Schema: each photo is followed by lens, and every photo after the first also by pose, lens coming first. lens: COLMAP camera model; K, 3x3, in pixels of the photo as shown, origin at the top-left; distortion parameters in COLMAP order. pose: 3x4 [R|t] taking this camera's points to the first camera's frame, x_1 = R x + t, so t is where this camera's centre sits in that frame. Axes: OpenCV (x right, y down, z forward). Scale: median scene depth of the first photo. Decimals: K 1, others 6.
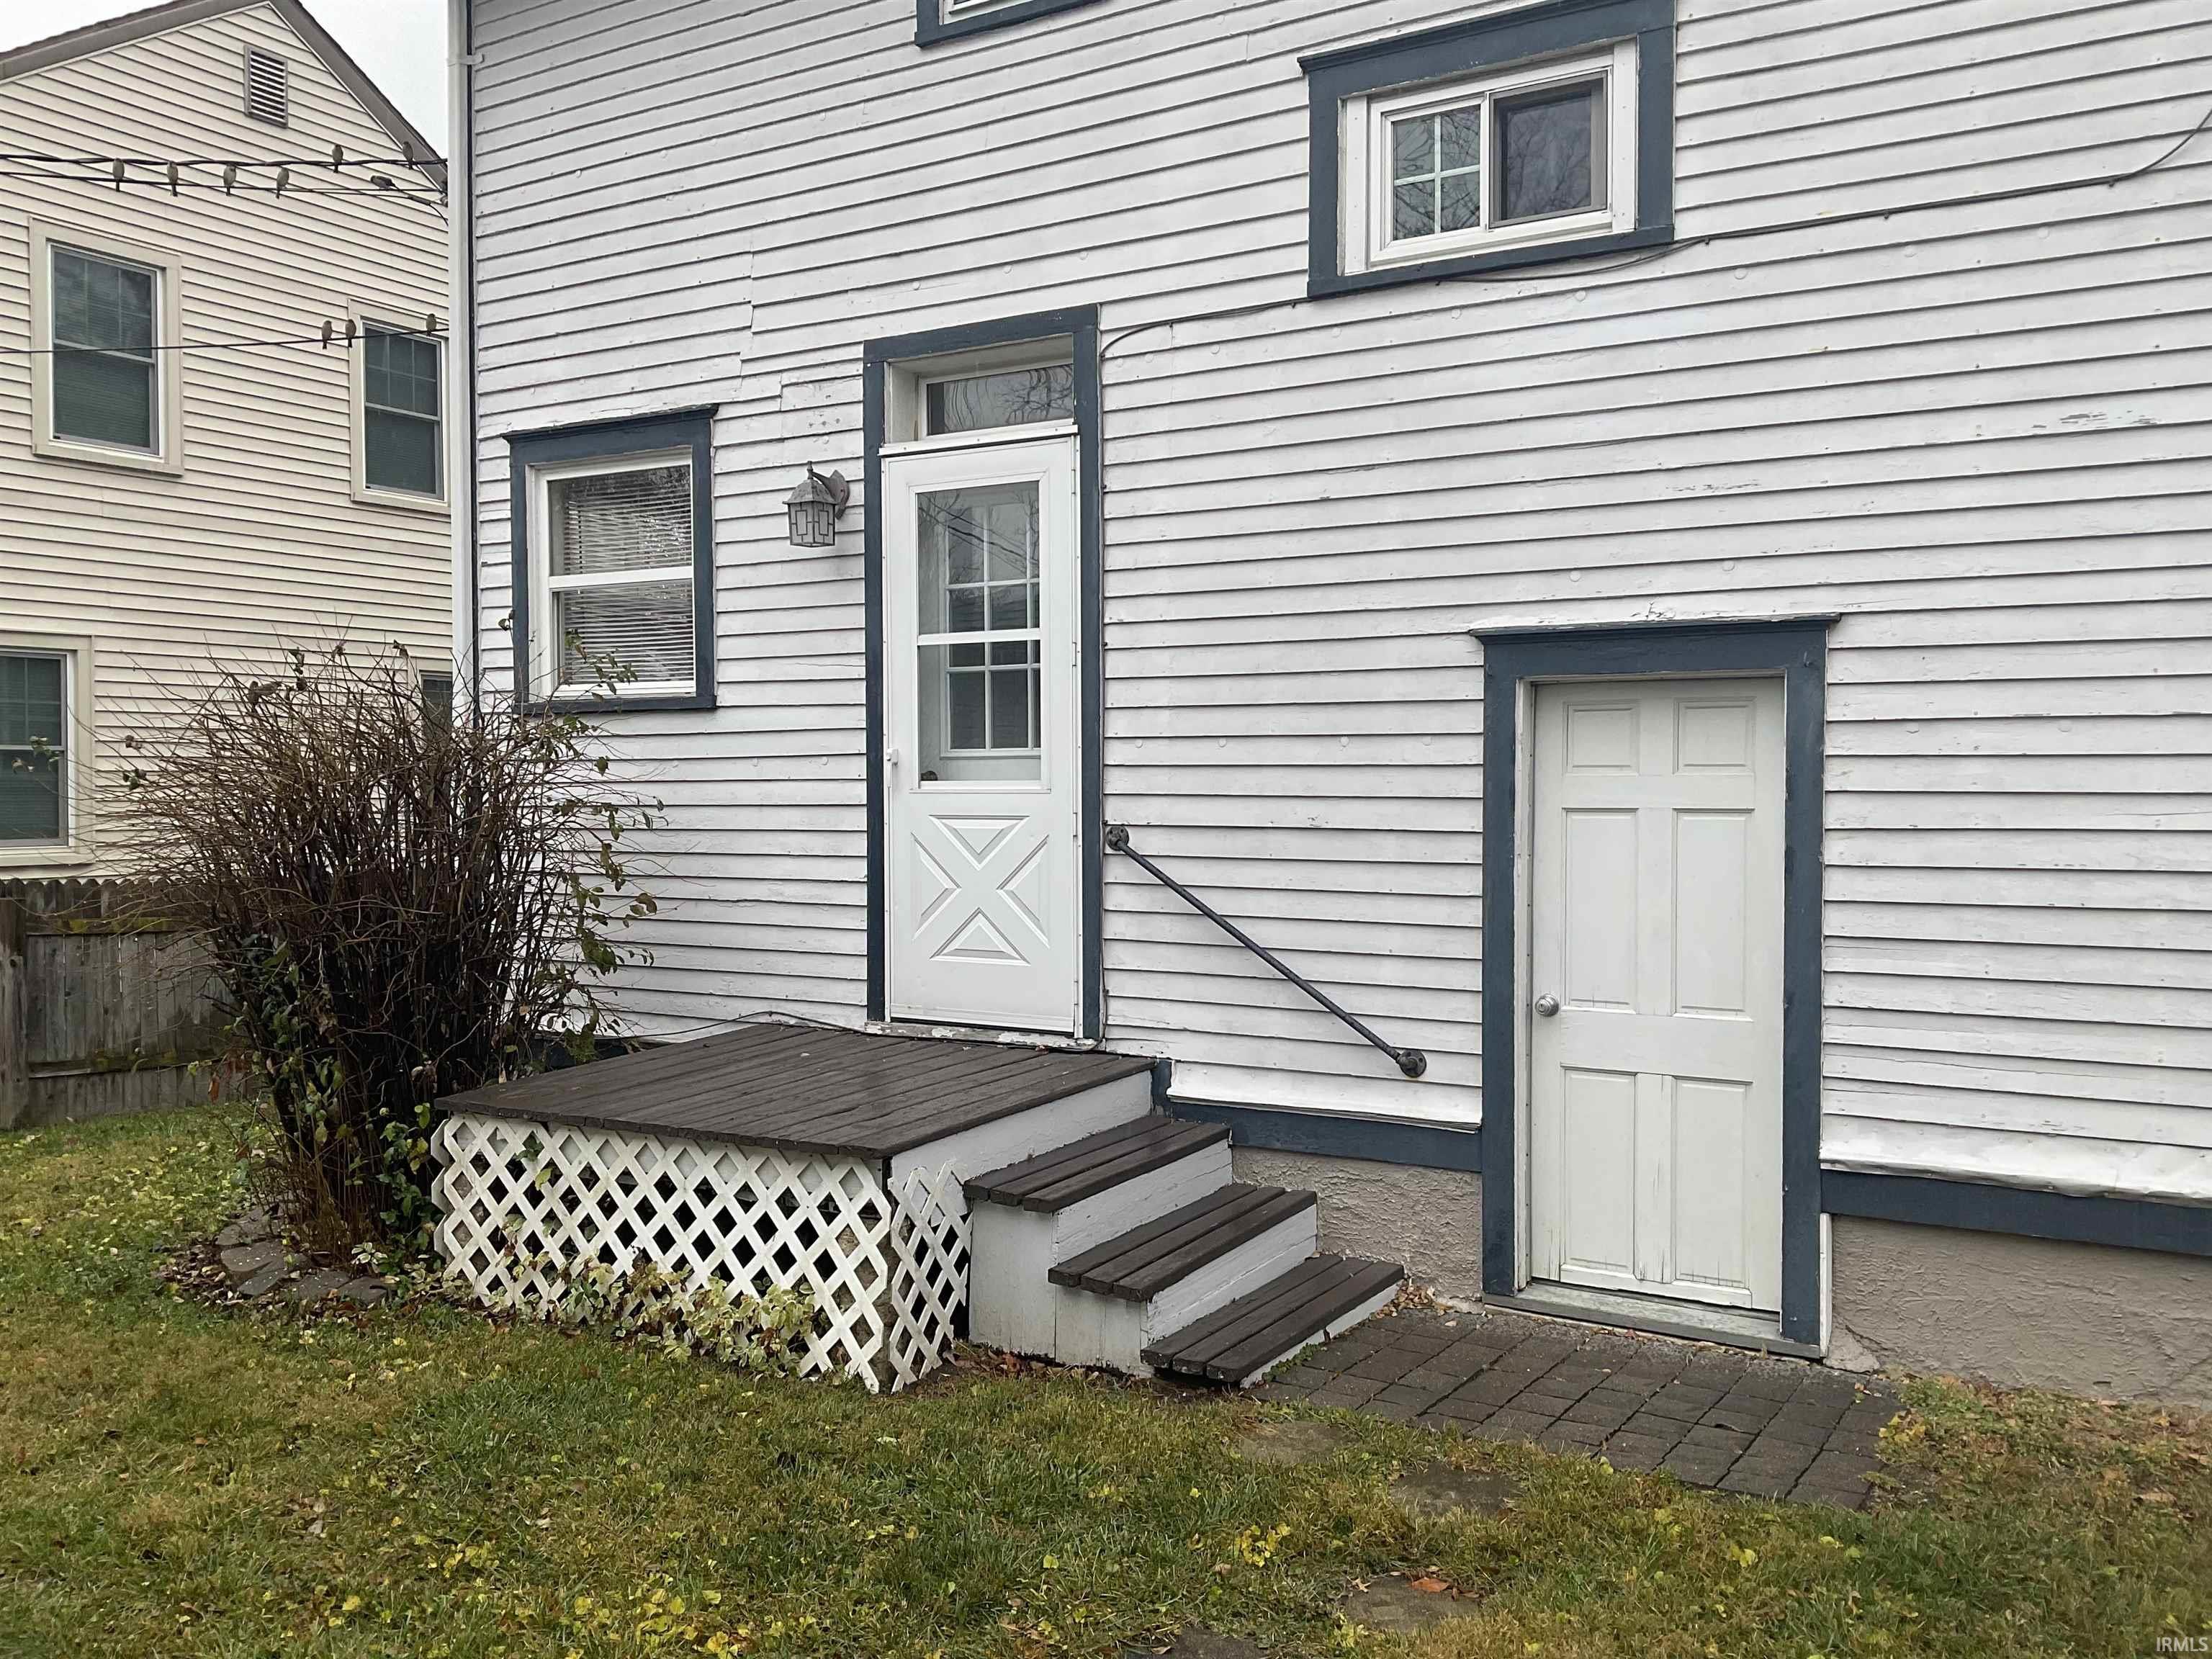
lens RADIAL K [[1856.5, 0, 1106.0], [0, 1856.5, 829.5], [0, 0, 1]] dist [0.132626, -0.272335]
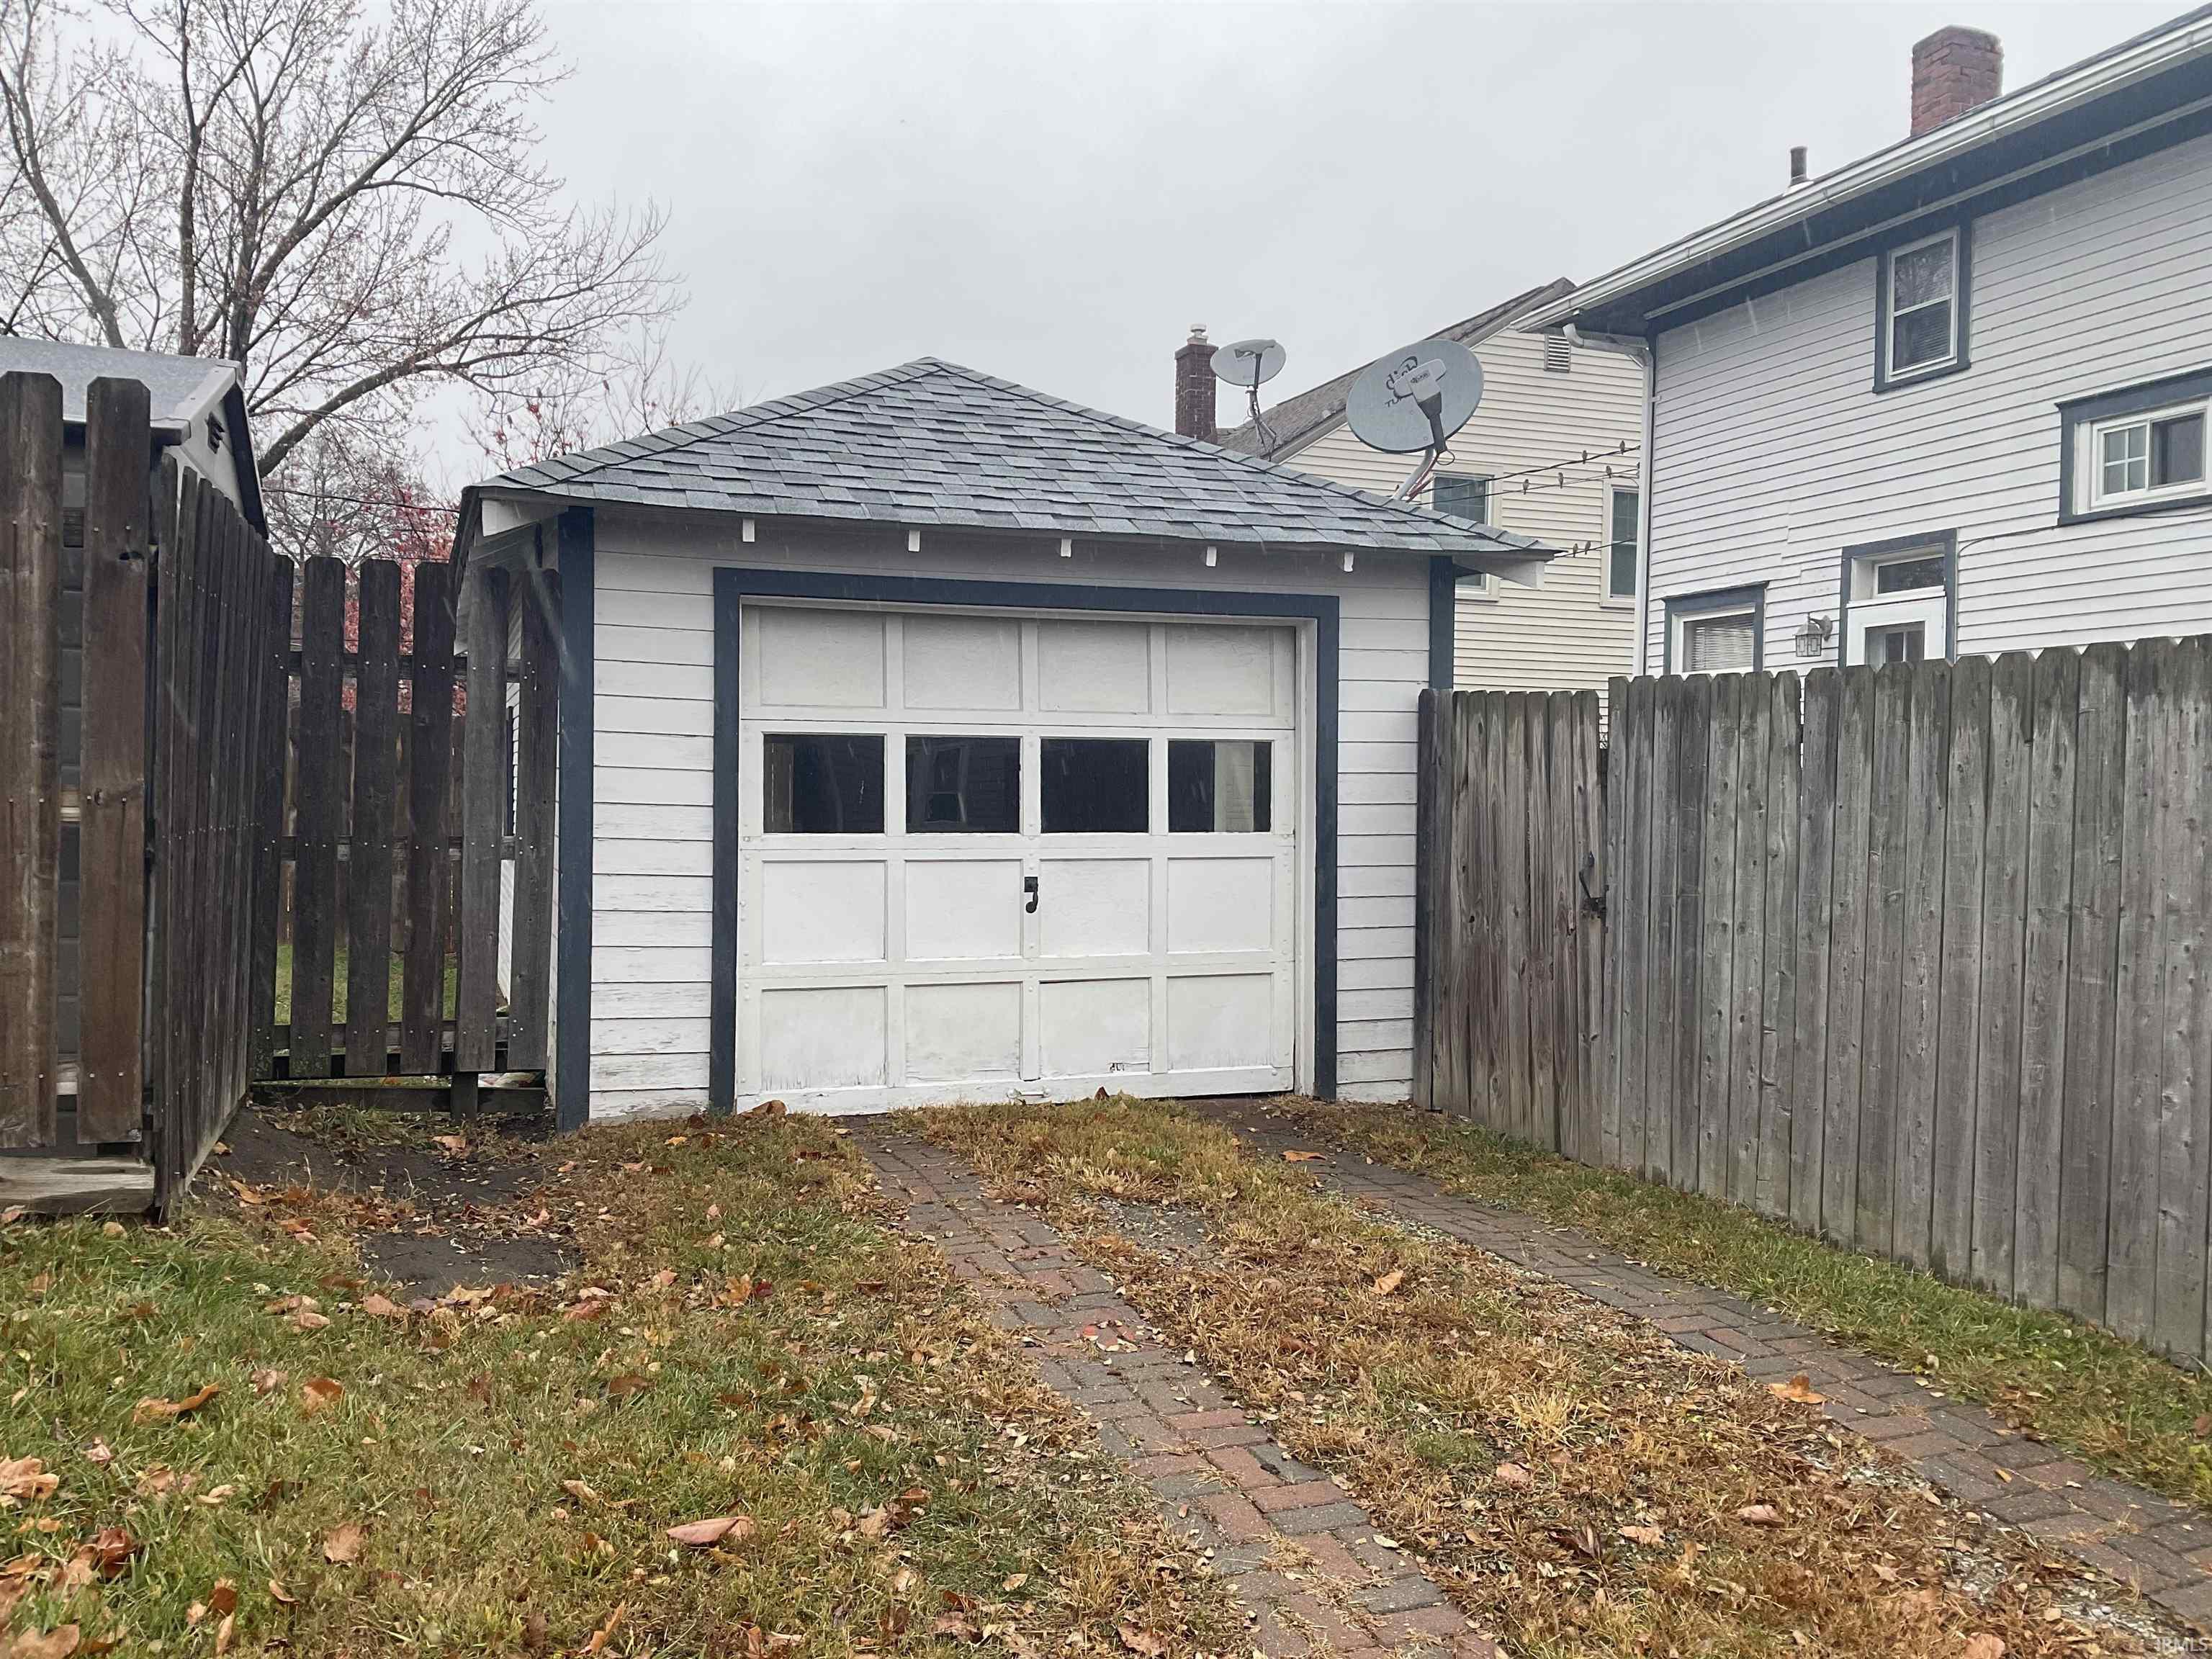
lens RADIAL K [[1856.5, 0, 1106.0], [0, 1856.5, 829.5], [0, 0, 1]] dist [0.132626, -0.272335]
pose [[0.794442, 0.025460, -0.606806, 0.450815], [-0.035823, 0.999346, -0.004971, 0.059842], [0.606282, 0.025687, 0.794835, -0.969019]]
